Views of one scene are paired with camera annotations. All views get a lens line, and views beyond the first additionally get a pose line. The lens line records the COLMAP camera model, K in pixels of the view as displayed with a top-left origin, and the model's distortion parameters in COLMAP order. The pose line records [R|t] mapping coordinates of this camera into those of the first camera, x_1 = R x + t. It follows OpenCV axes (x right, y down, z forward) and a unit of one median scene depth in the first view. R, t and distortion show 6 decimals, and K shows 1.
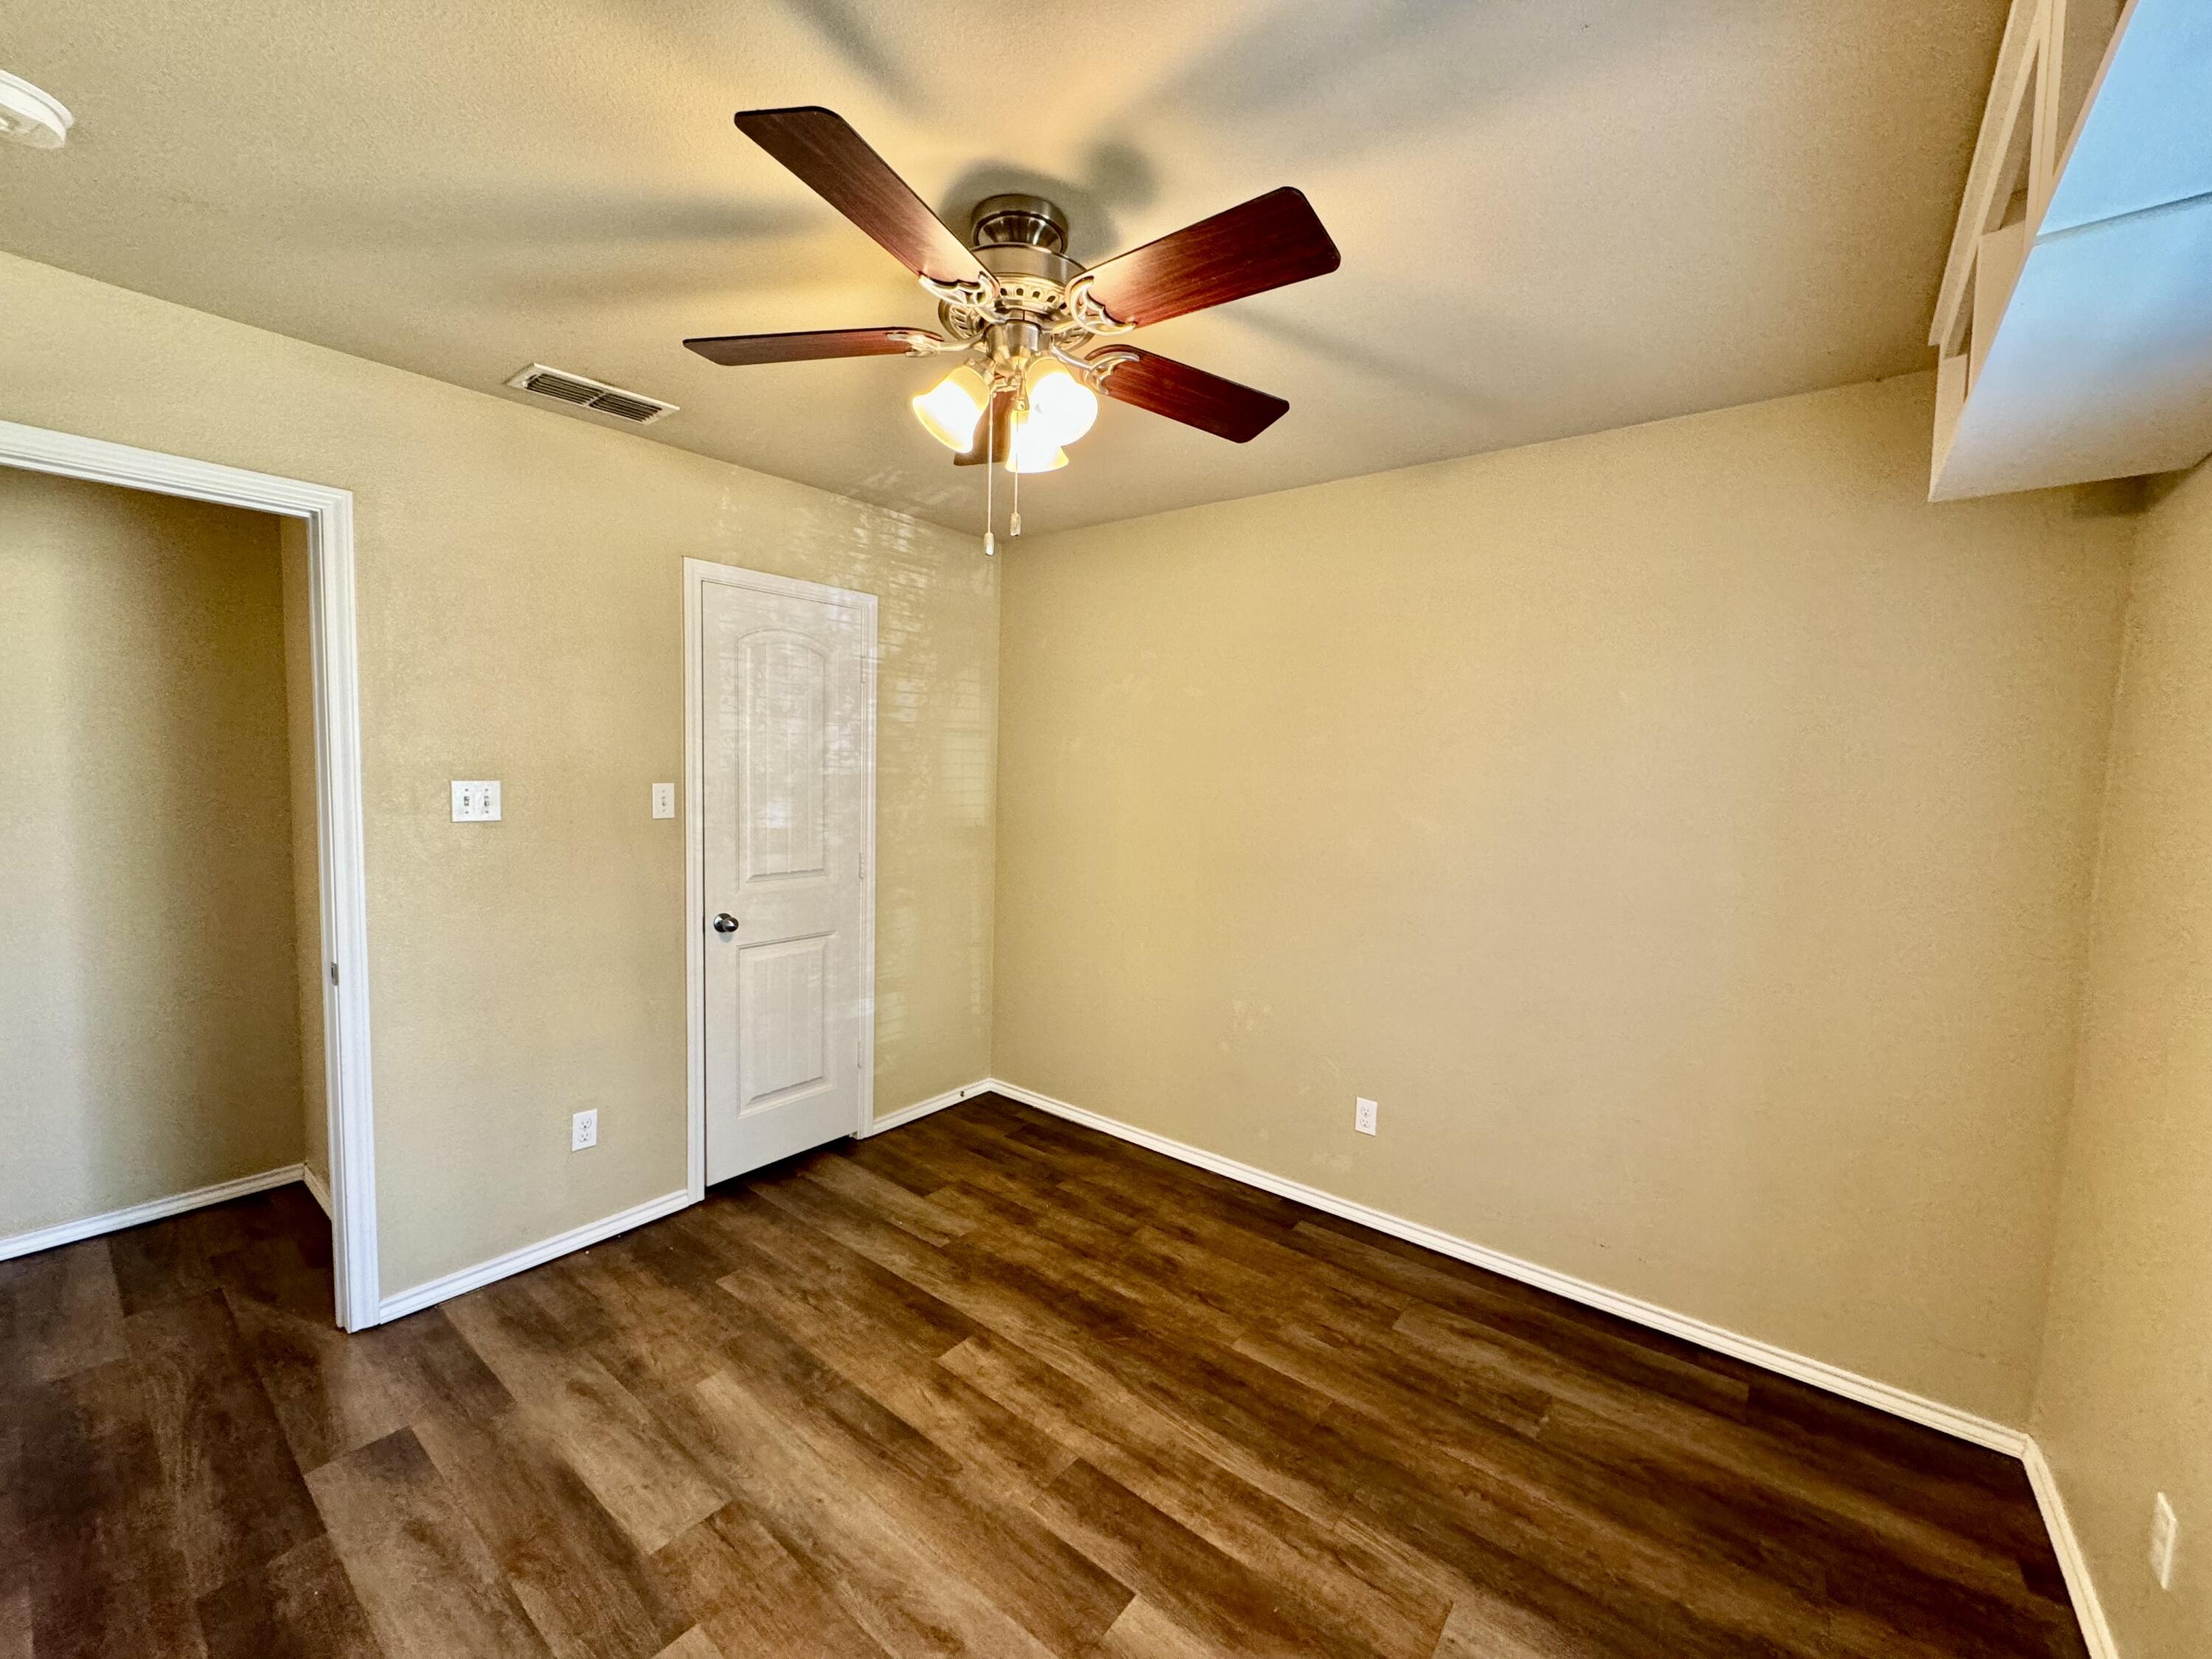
lens RADIAL K [[875.8, 0, 1106.9], [0, 875.8, 830.0], [0, 0, 1]] dist [-0.002661, 0.000359]
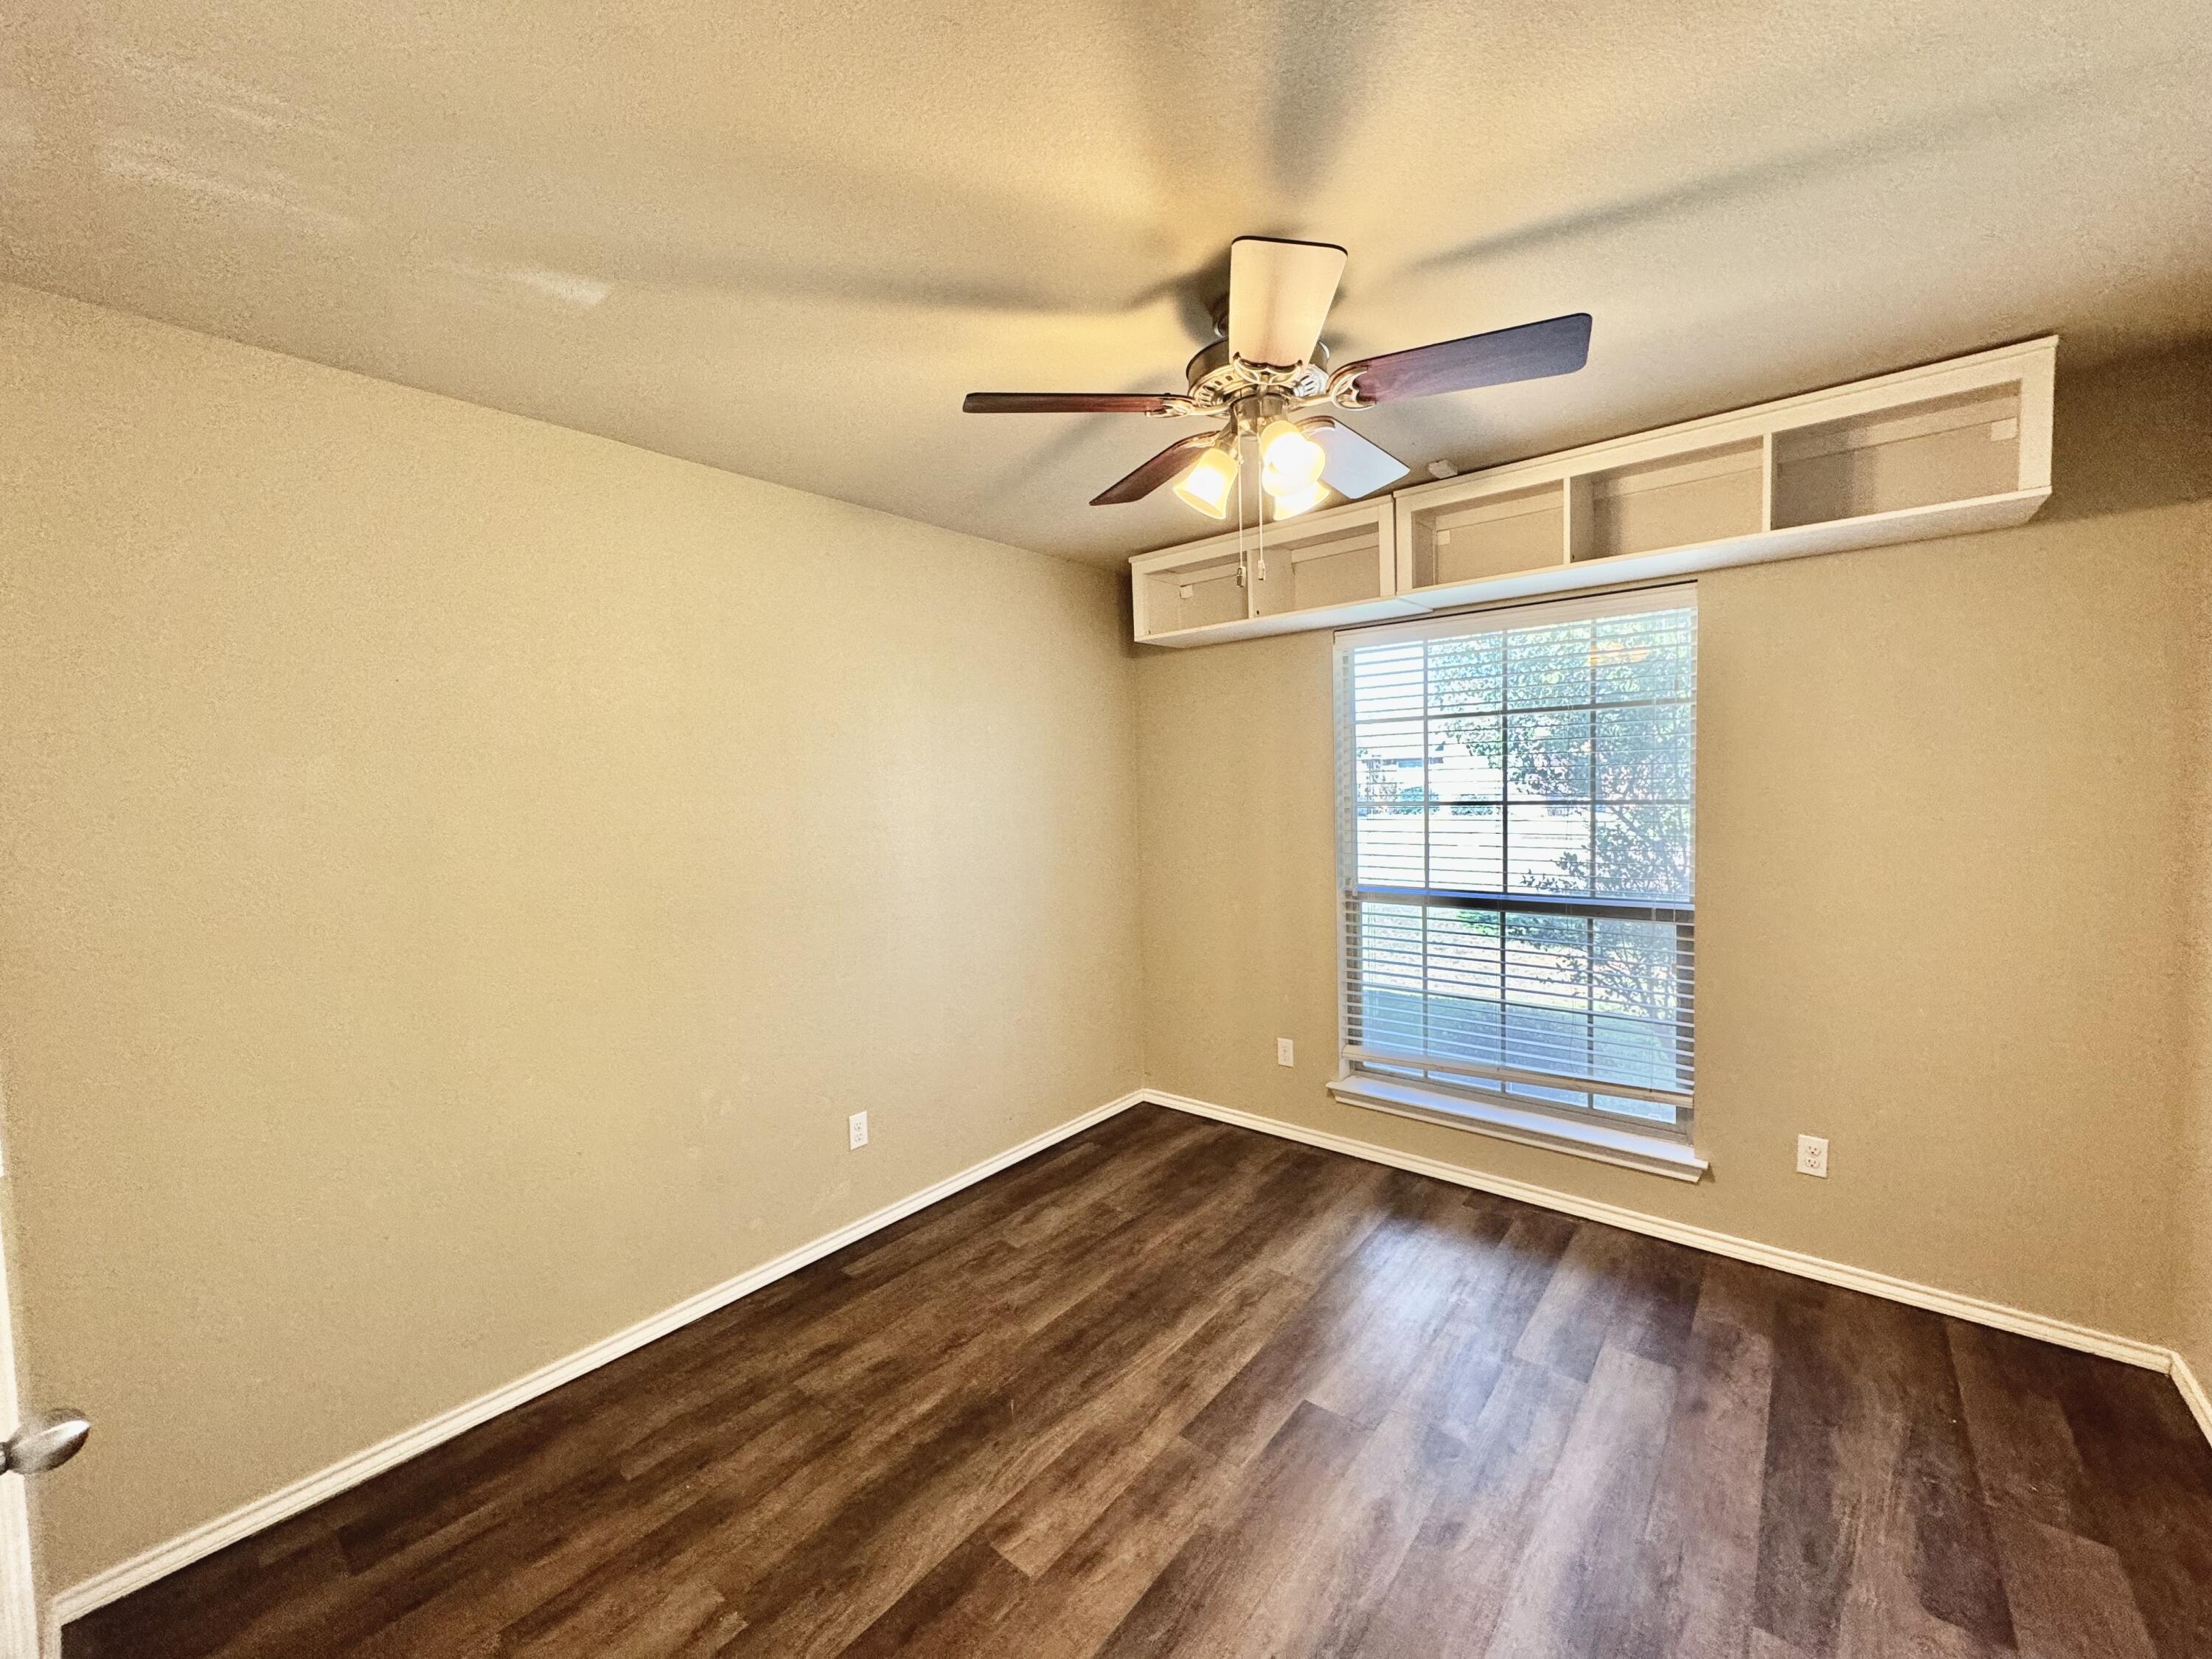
lens RADIAL K [[875.8, 0, 1106.9], [0, 875.8, 830.0], [0, 0, 1]] dist [-0.002661, 0.000359]
pose [[0.019024, -0.079486, 0.996654, -0.883238], [0.100068, 0.991981, 0.077203, -0.088938], [-0.994799, 0.098265, 0.026826, 0.840698]]
